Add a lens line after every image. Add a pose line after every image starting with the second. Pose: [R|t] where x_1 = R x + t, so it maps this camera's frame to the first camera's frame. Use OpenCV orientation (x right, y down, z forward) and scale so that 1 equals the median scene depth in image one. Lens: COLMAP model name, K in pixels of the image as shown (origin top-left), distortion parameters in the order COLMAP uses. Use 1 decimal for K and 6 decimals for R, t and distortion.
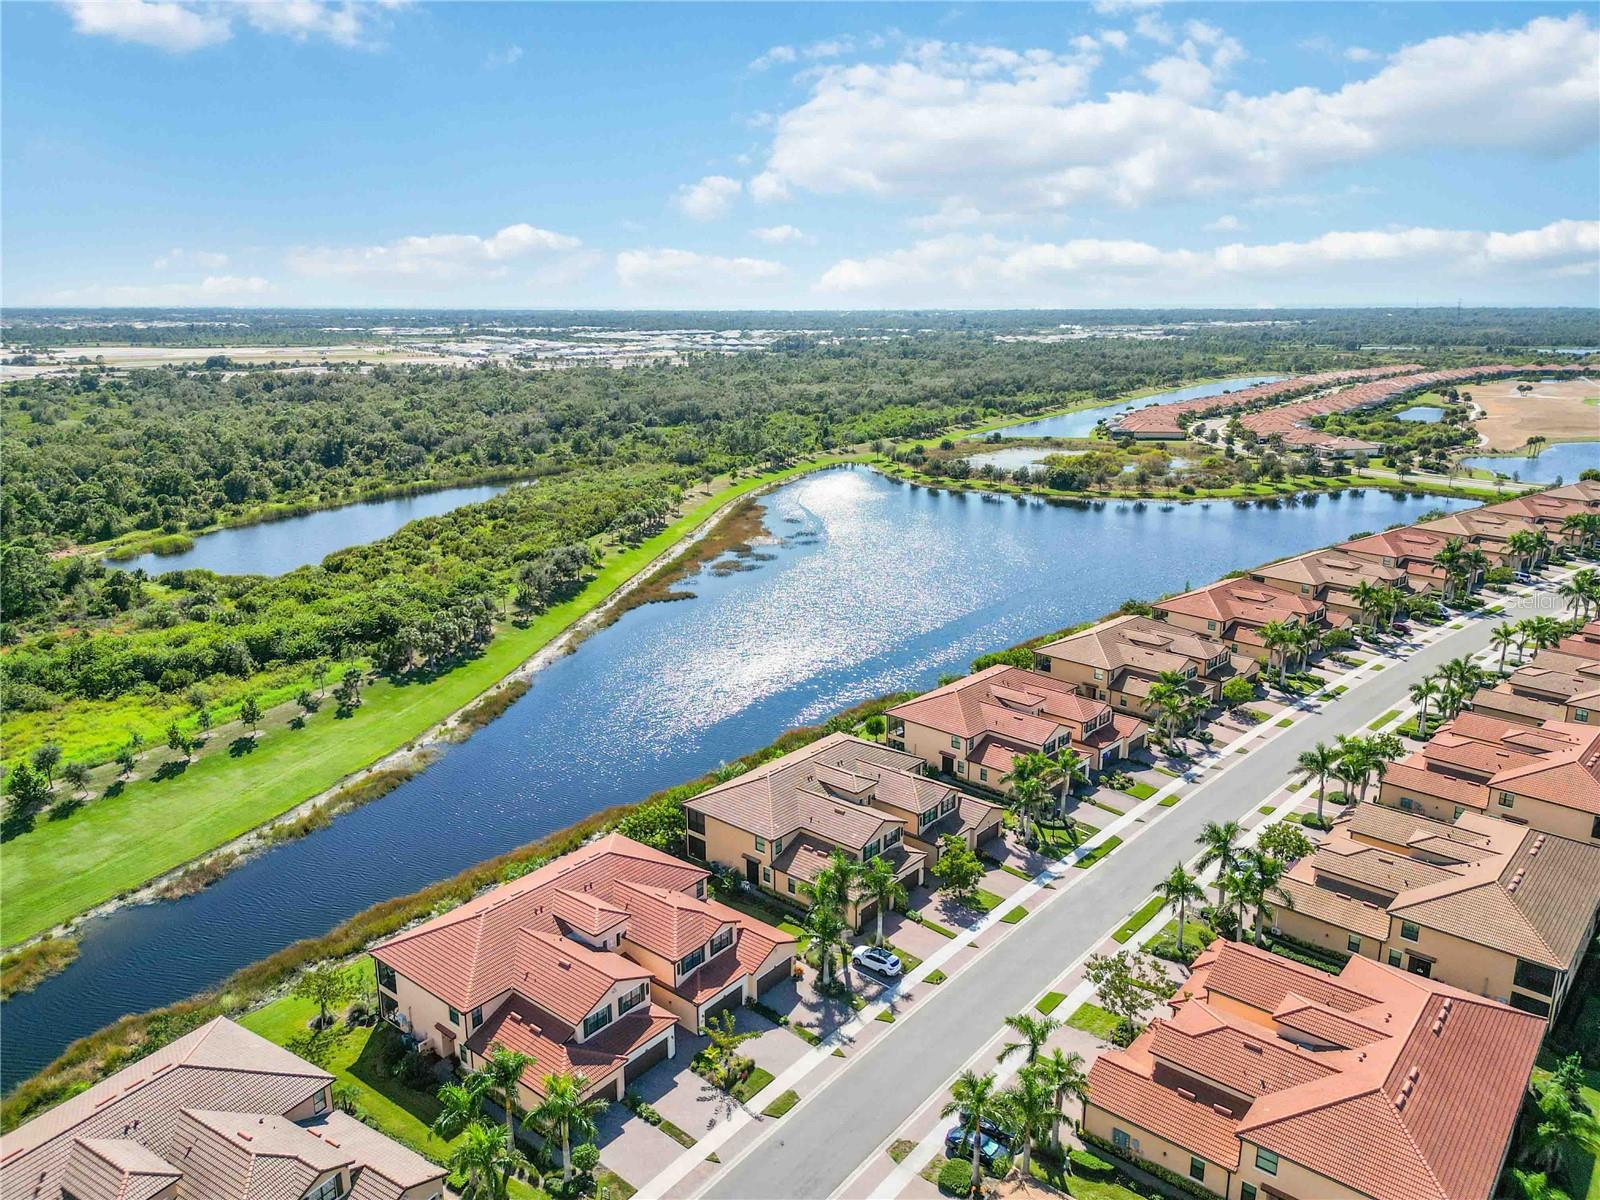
lens RADIAL K [[1124.6, 0, 798.4], [0, 1124.6, 598.5], [0, 0, 1]] dist [0.060426, -0.056427]
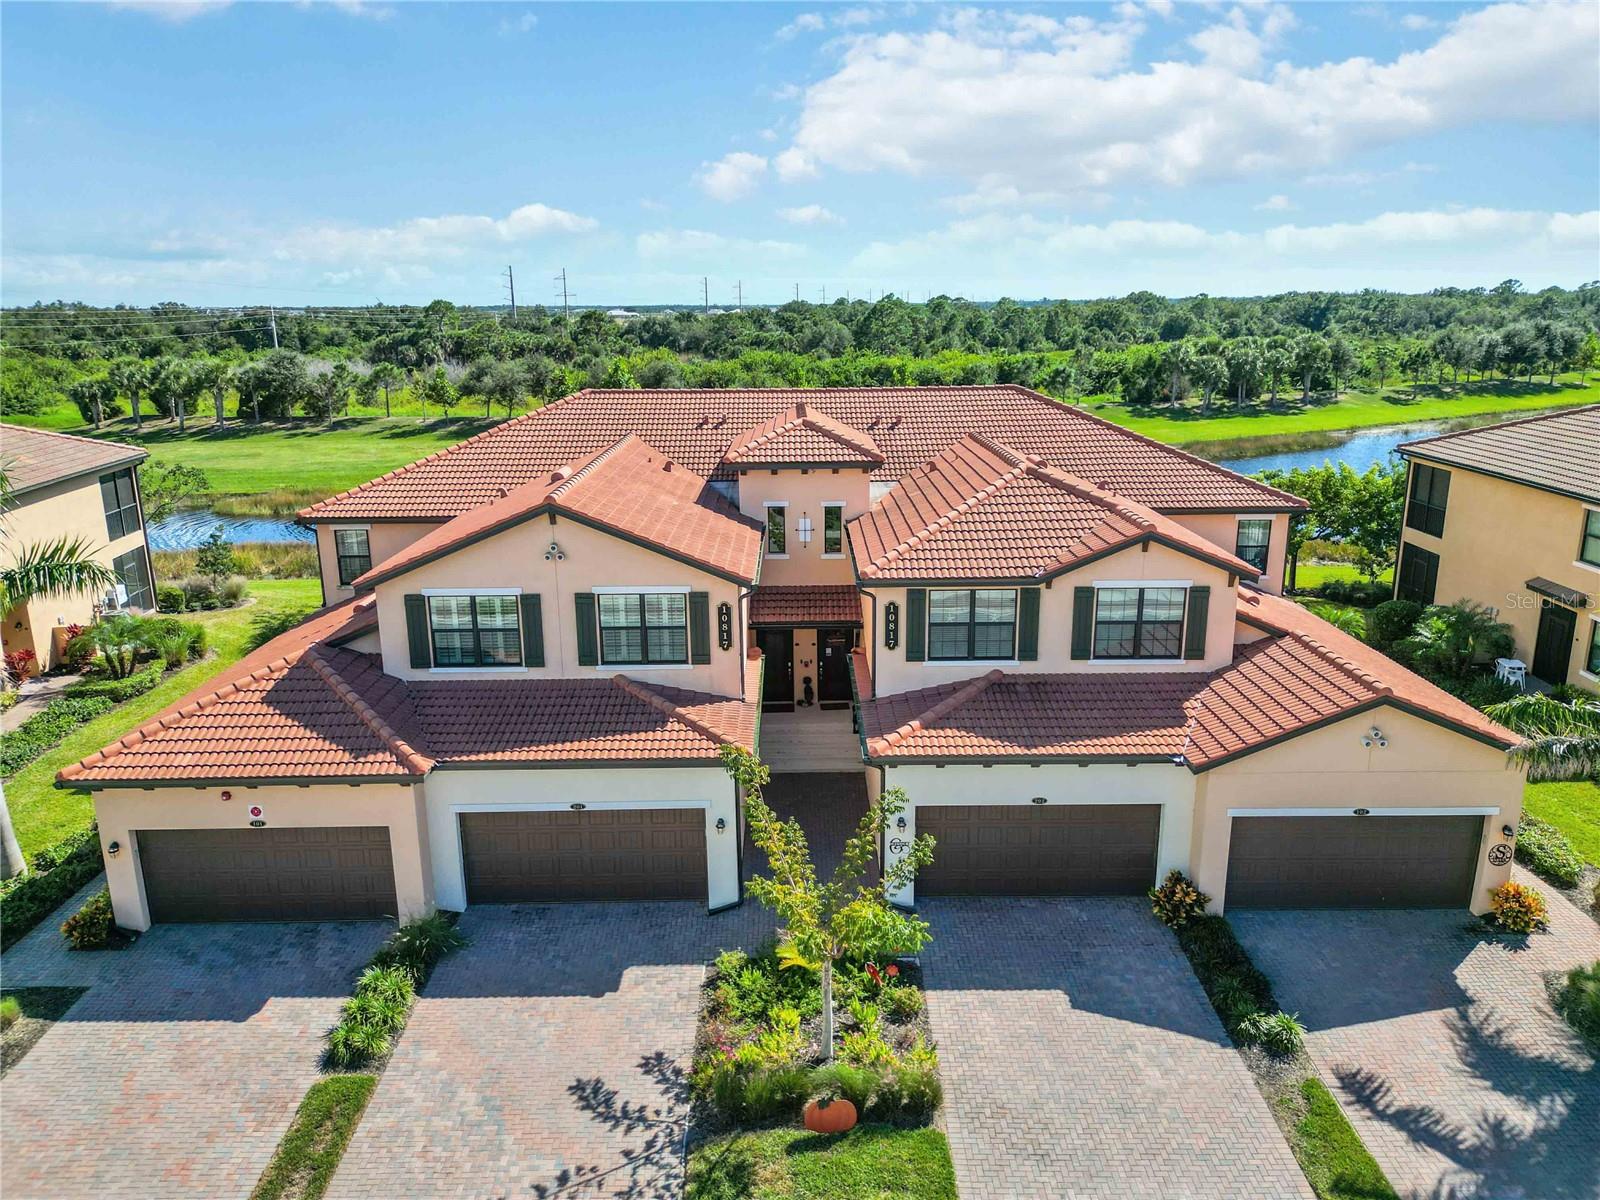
lens RADIAL K [[1124.6, 0, 798.4], [0, 1124.6, 598.5], [0, 0, 1]] dist [0.060426, -0.056427]
pose [[0.634799, 0.192014, -0.748439, 0.043292], [-0.189968, 0.977684, 0.089704, 0.191214], [0.748961, 0.085236, 0.657109, 0.516391]]
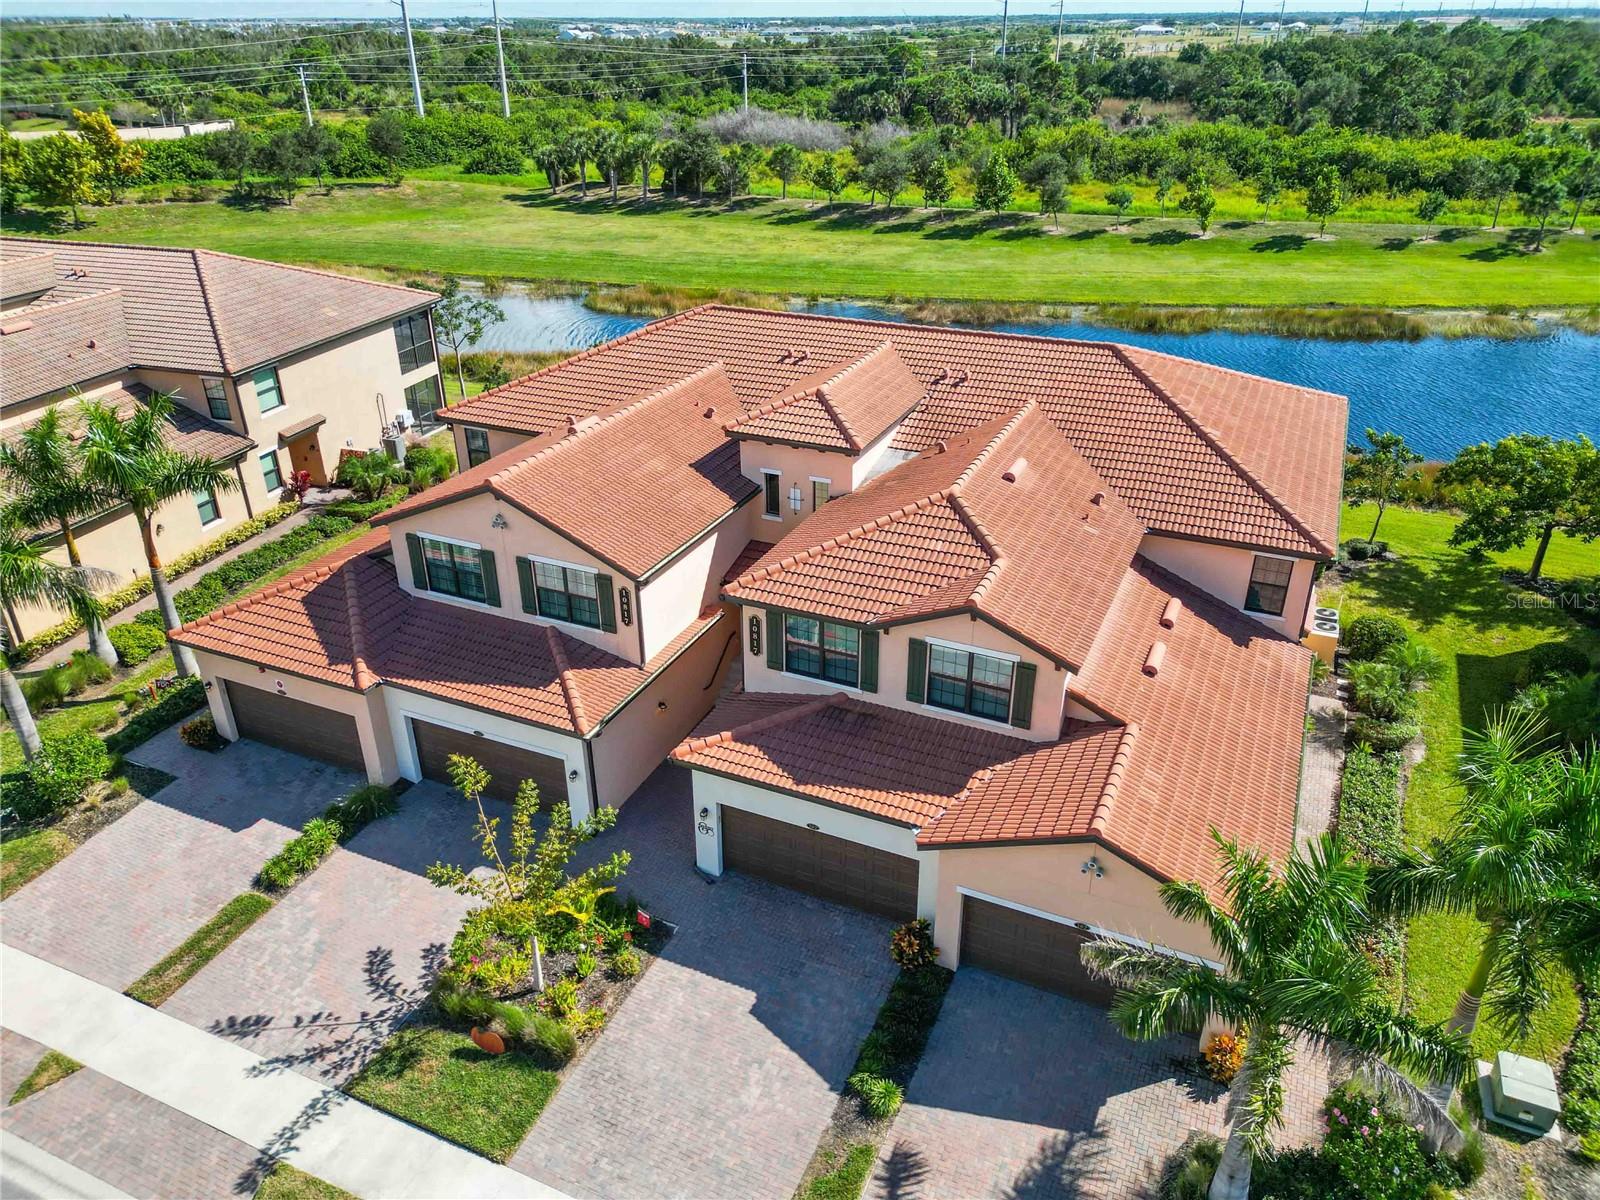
lens RADIAL K [[1124.6, 0, 798.4], [0, 1124.6, 598.5], [0, 0, 1]] dist [0.060426, -0.056427]
pose [[0.251976, 0.443201, -0.860280, 0.083844], [-0.243920, 0.889349, 0.386732, 0.131810], [0.936489, 0.112392, 0.332200, 0.578704]]
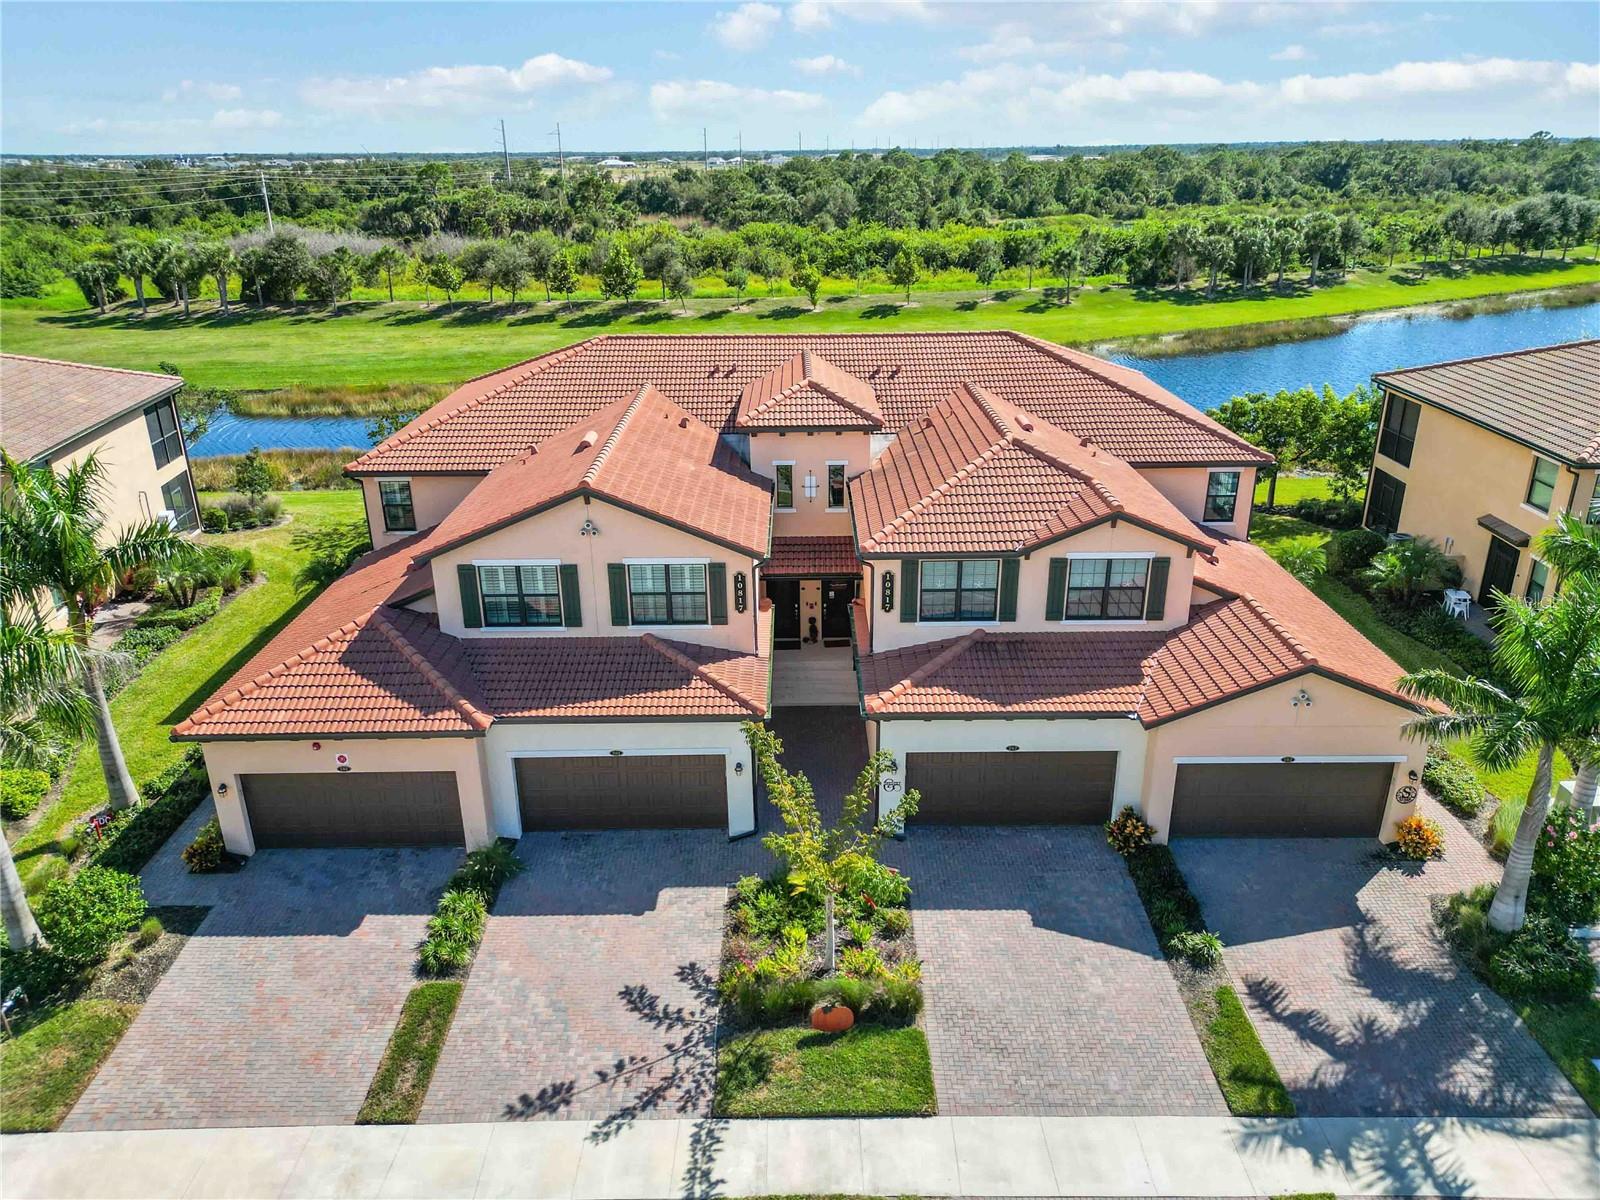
lens RADIAL K [[1124.6, 0, 798.4], [0, 1124.6, 598.5], [0, 0, 1]] dist [0.060426, -0.056427]
pose [[0.633240, 0.281978, -0.720761, 0.054216], [-0.189964, 0.959408, 0.208445, 0.173023], [0.750281, 0.004923, 0.661101, 0.501516]]
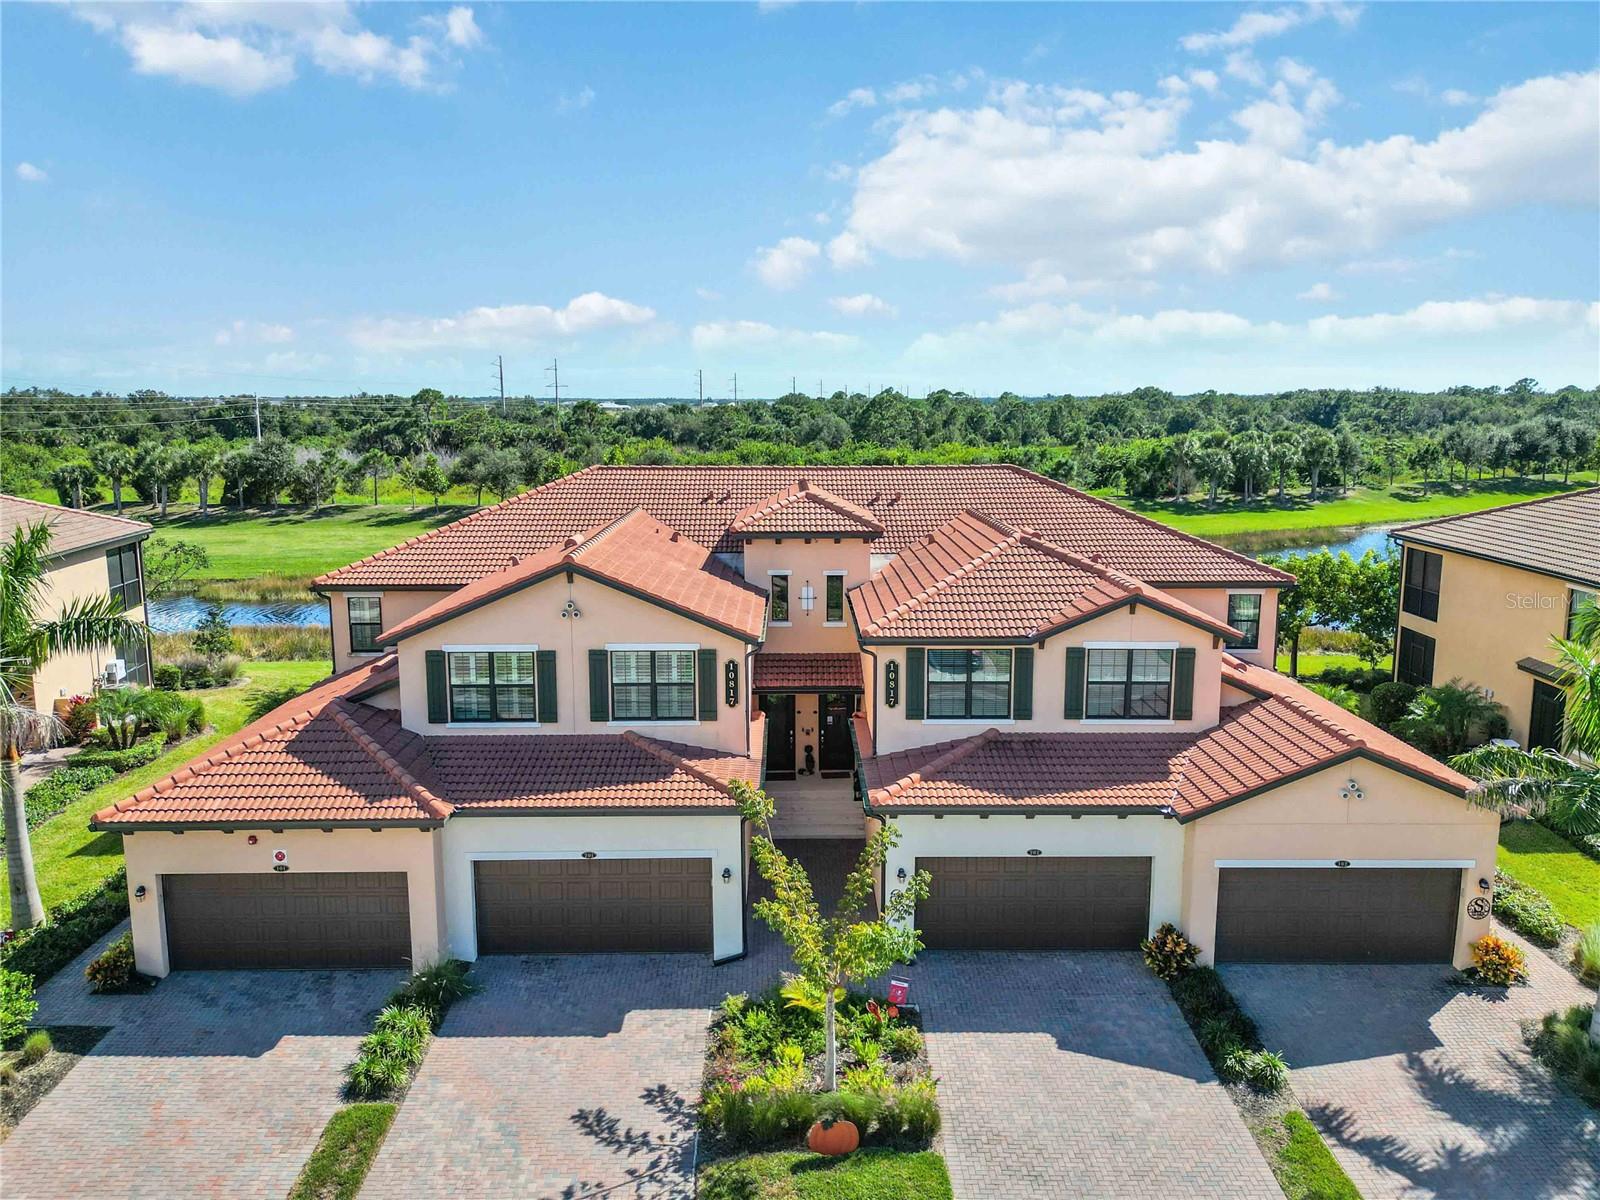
lens RADIAL K [[1186.9, 0, 798.4], [0, 1186.9, 597.9], [0, 0, 1]] dist [0.064430, -0.063355]
pose [[0.637202, 0.129704, -0.759704, 0.055854], [-0.196975, 0.980406, 0.002171, 0.196533], [0.745101, 0.148259, 0.650265, 0.505191]]
